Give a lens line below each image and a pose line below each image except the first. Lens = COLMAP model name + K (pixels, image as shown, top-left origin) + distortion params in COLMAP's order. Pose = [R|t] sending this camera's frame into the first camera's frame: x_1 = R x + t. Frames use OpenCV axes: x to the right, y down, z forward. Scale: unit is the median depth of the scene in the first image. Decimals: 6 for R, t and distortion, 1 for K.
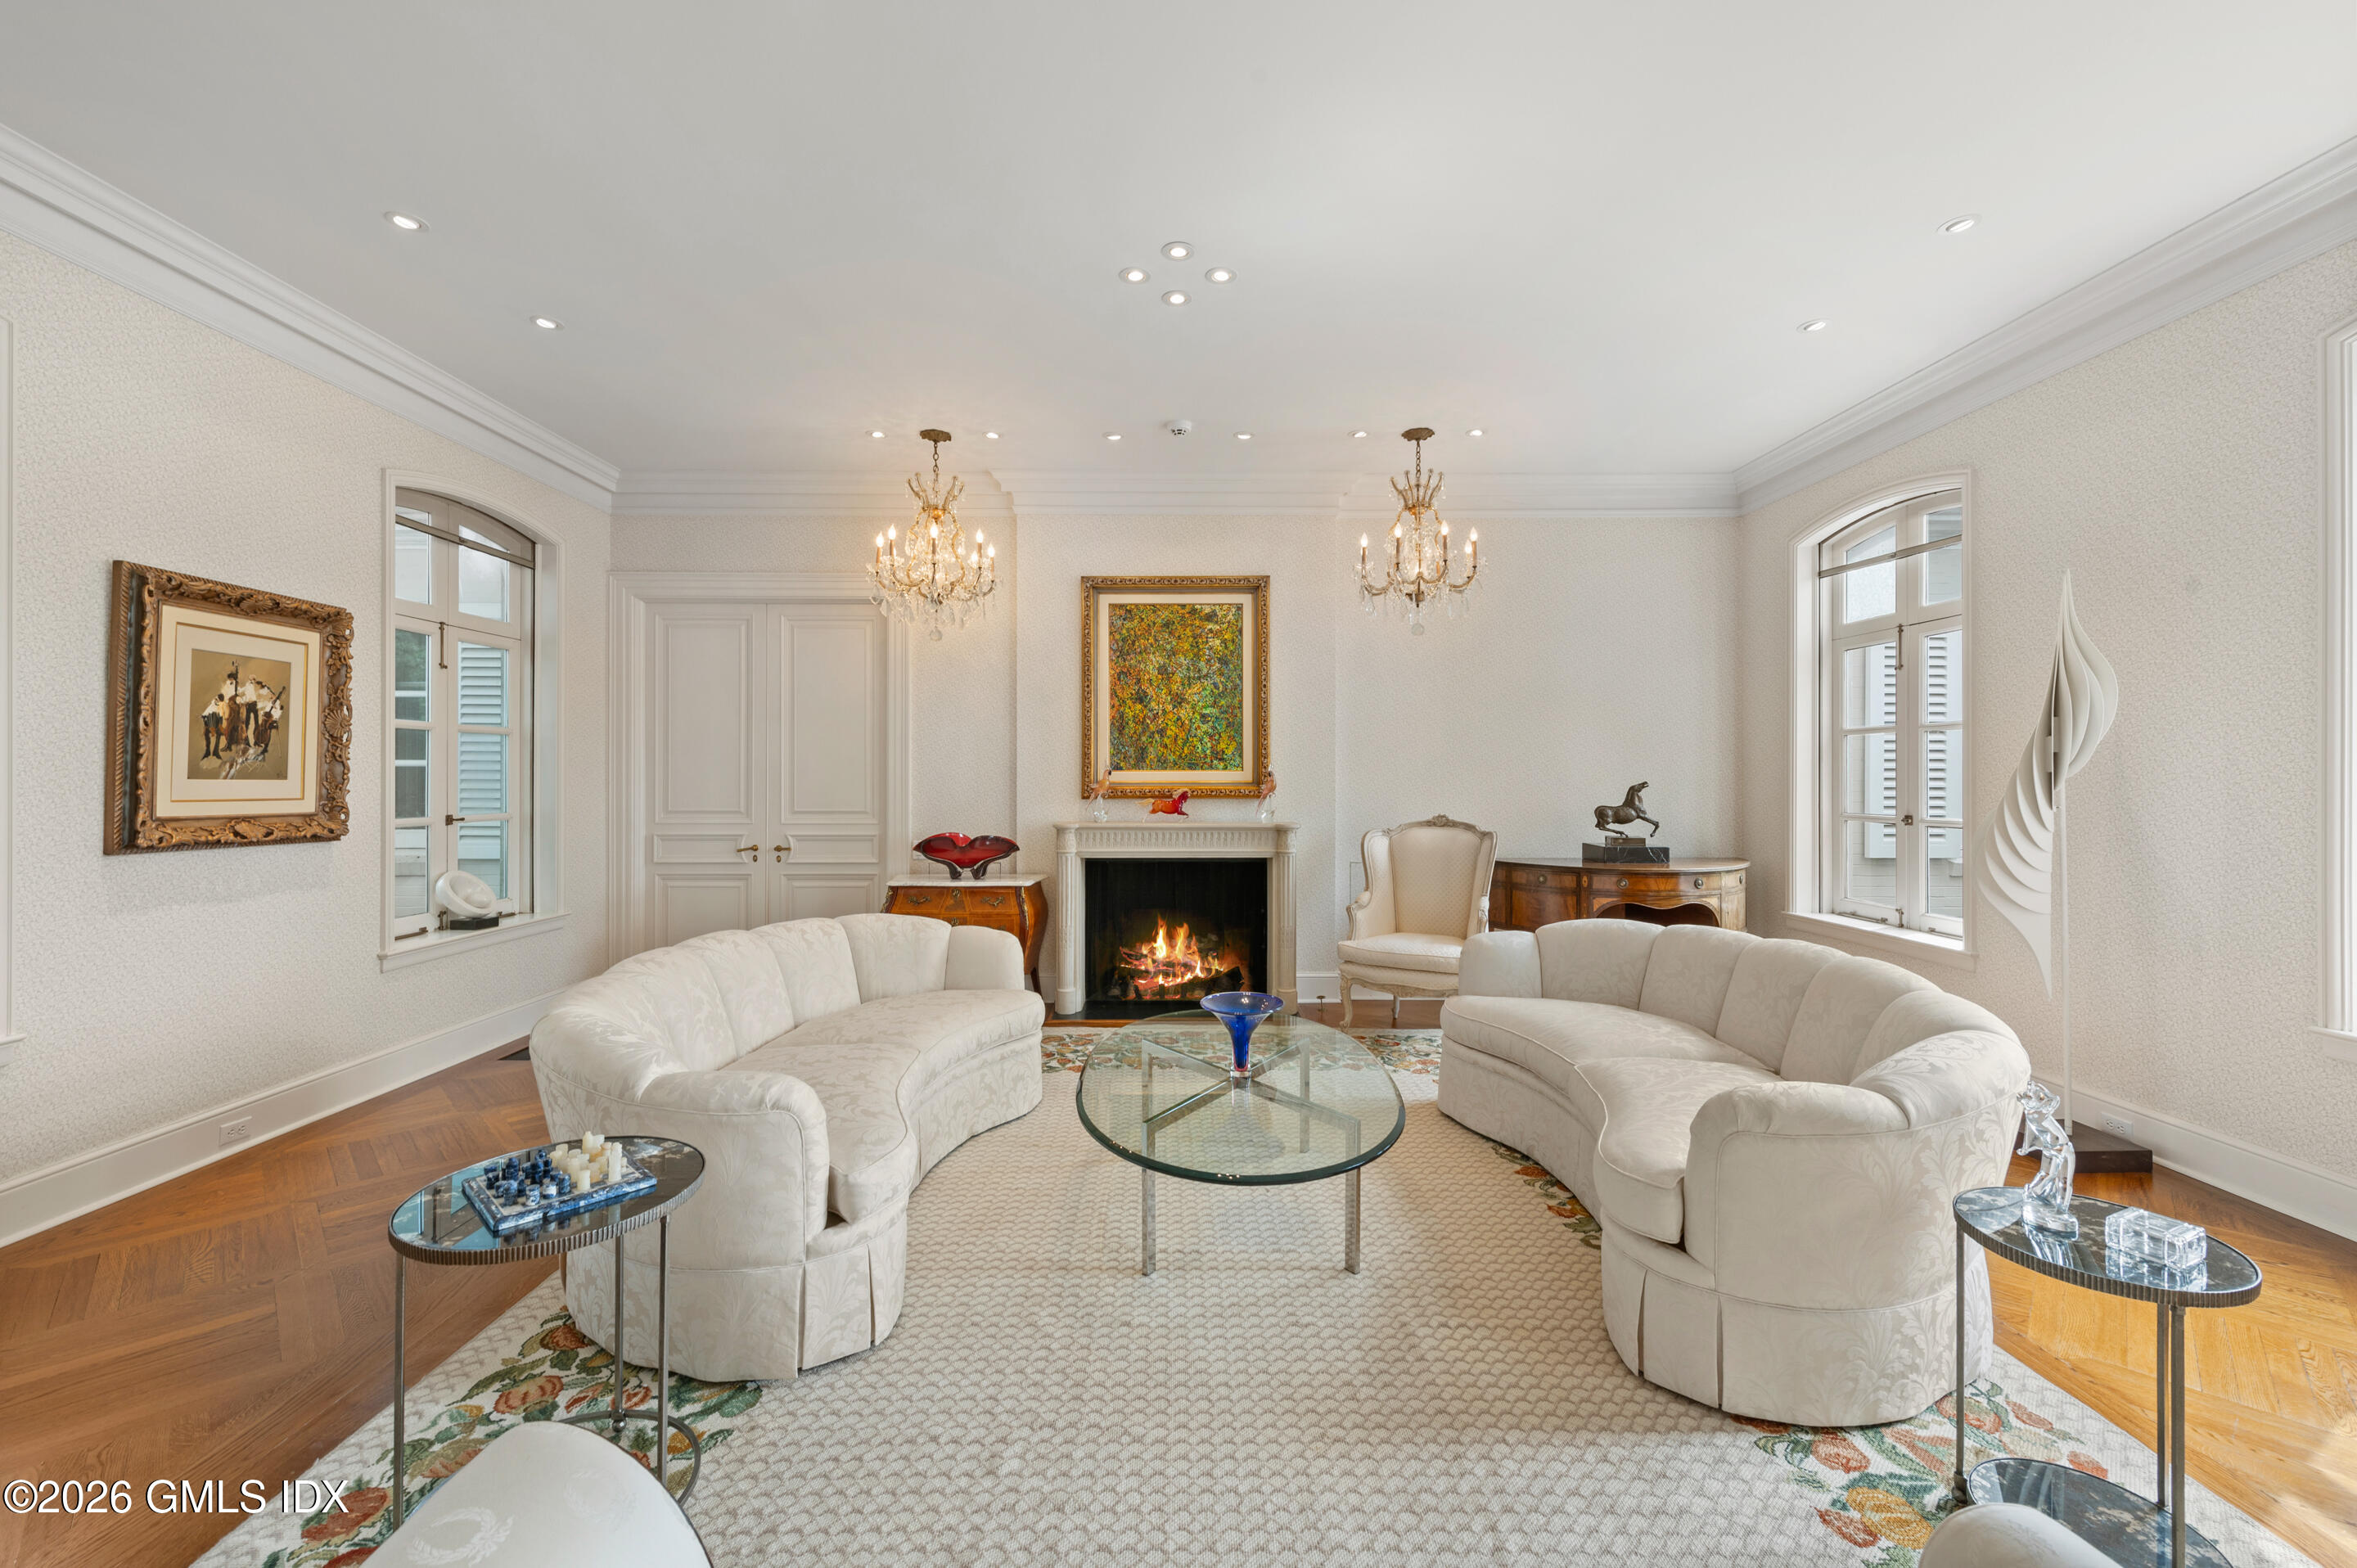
lens RADIAL K [[938.1, 0, 1177.5], [0, 938.1, 771.6], [0, 0, 1]] dist [-0.002705, -0.000051]
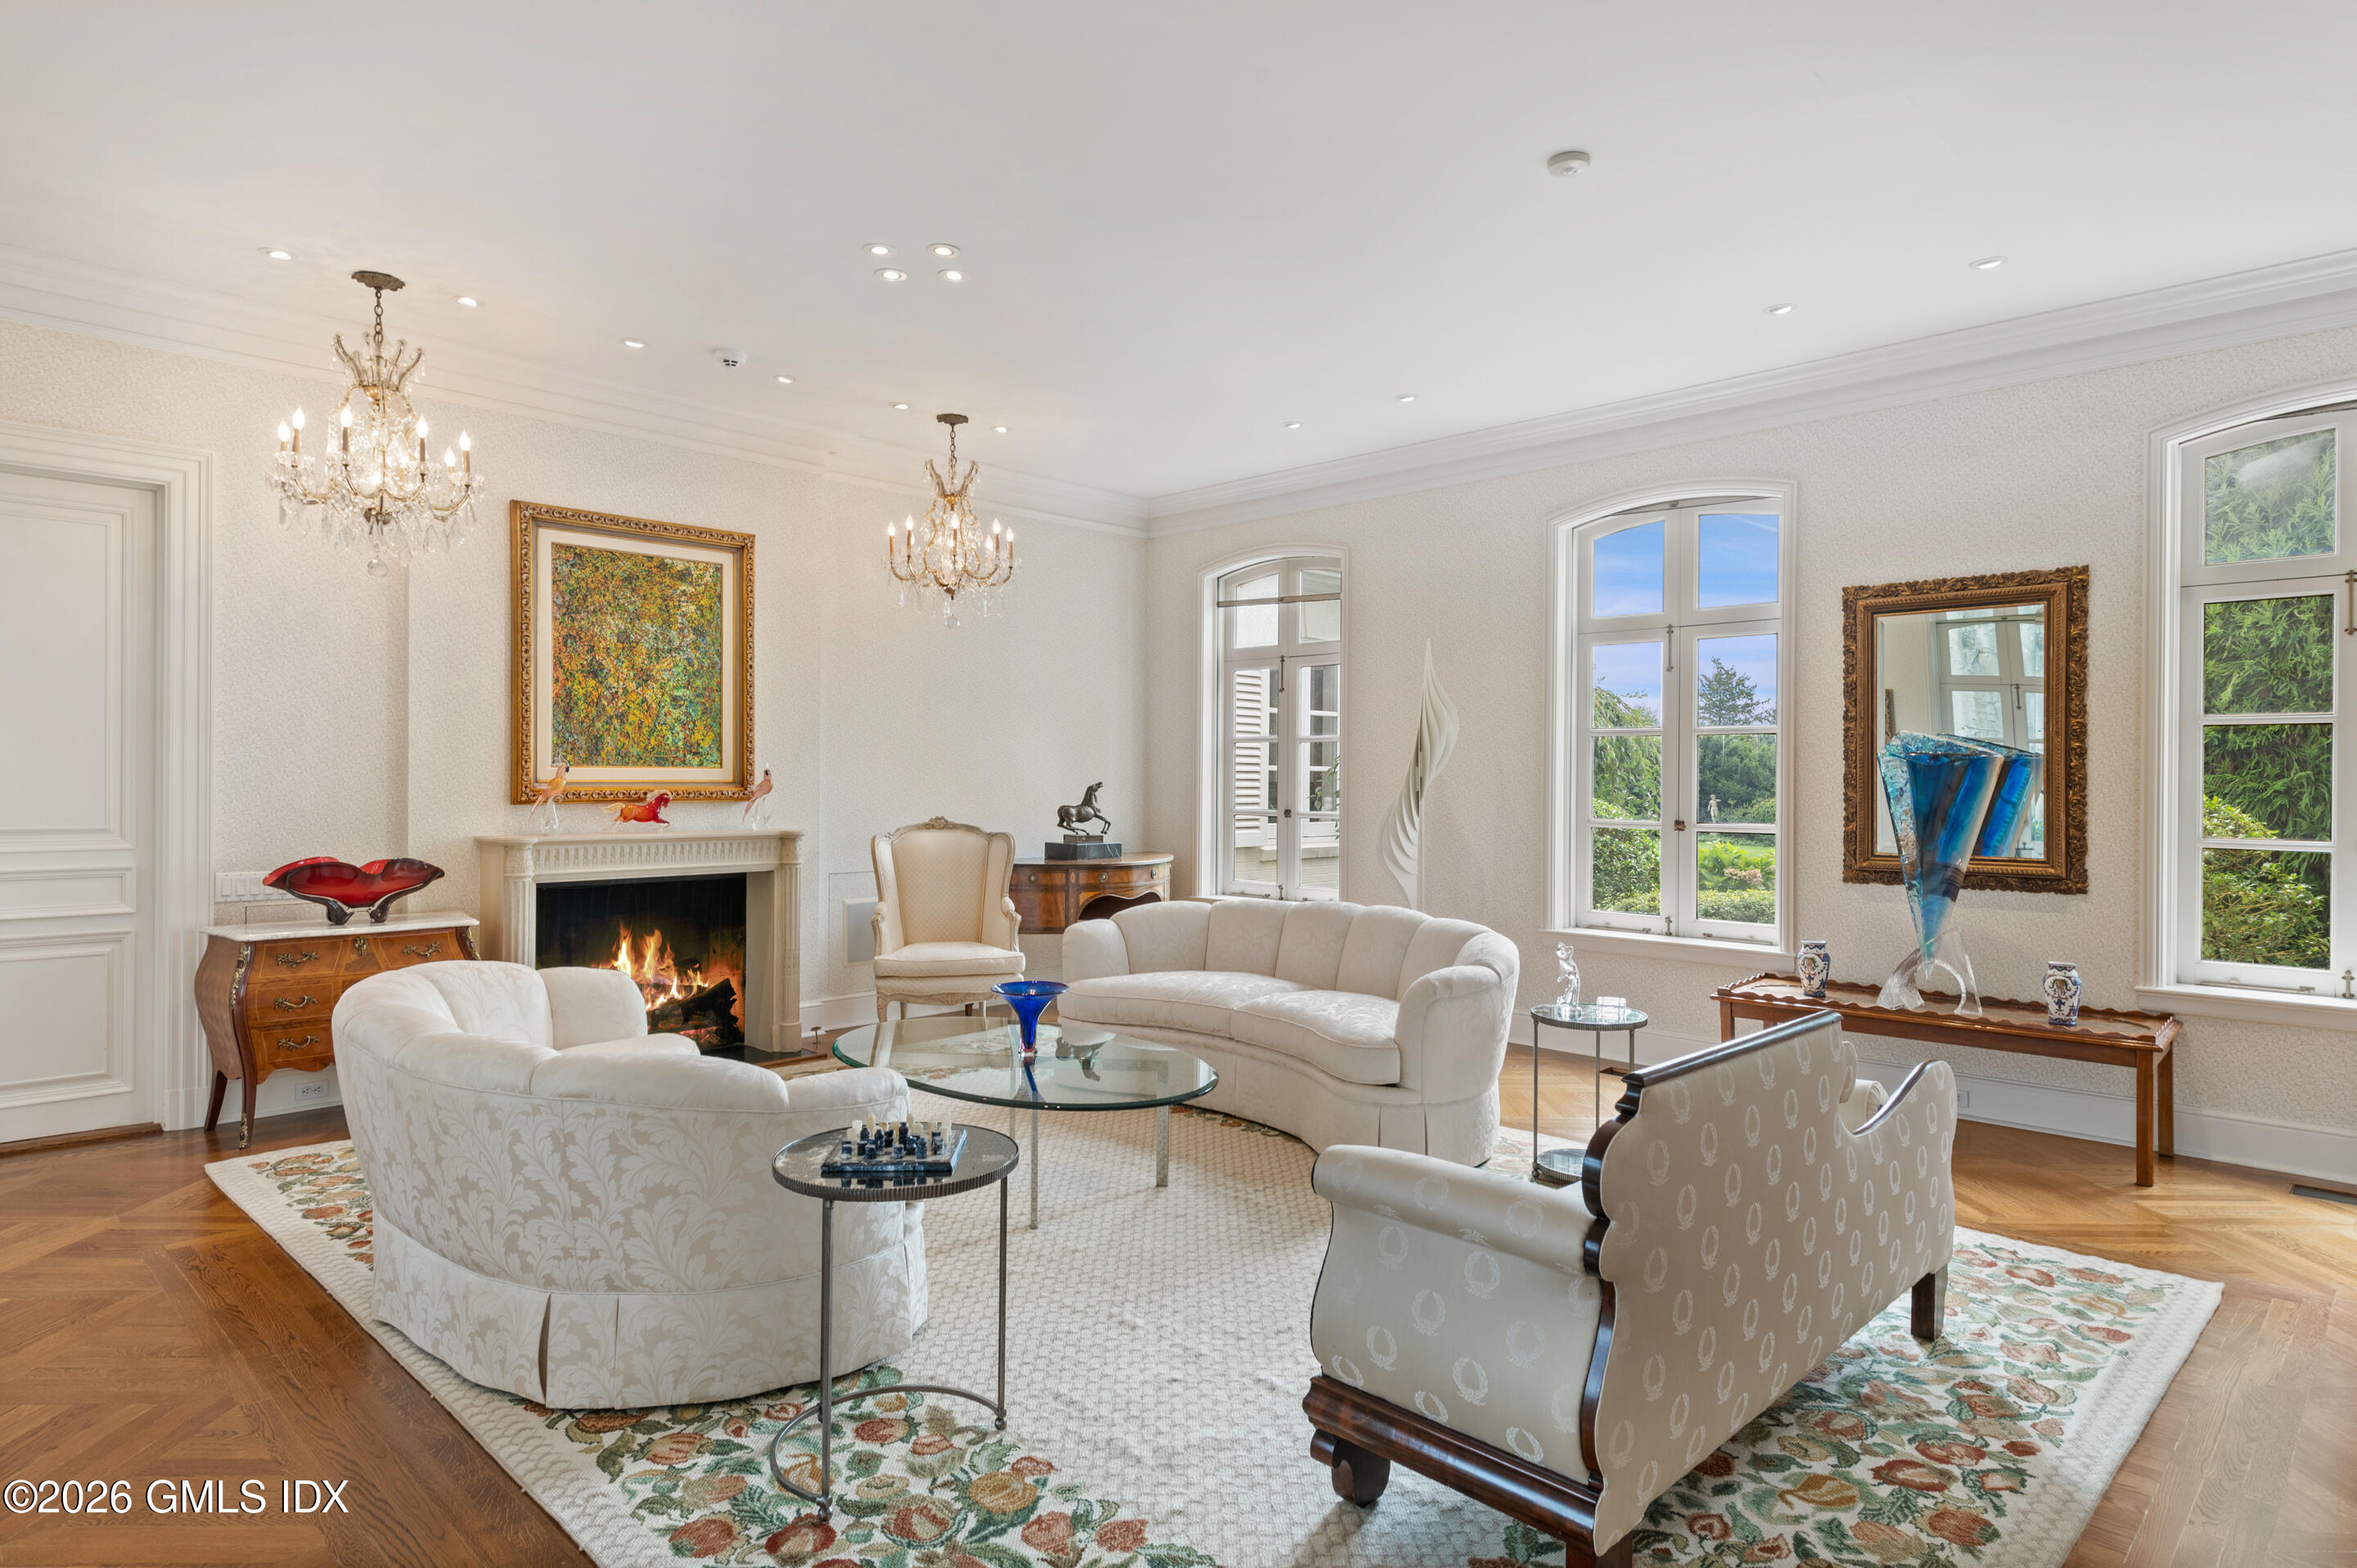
lens RADIAL K [[1352.5, 0, 1178.5], [0, 1352.5, 784.0], [0, 0, 1]] dist [-0.082847, 0.000288]
pose [[0.659515, 0.003915, 0.751681, -0.547886], [0.002361, 0.999971, -0.007280, 0.022483], [-0.751688, 0.006576, 0.659486, -0.069087]]
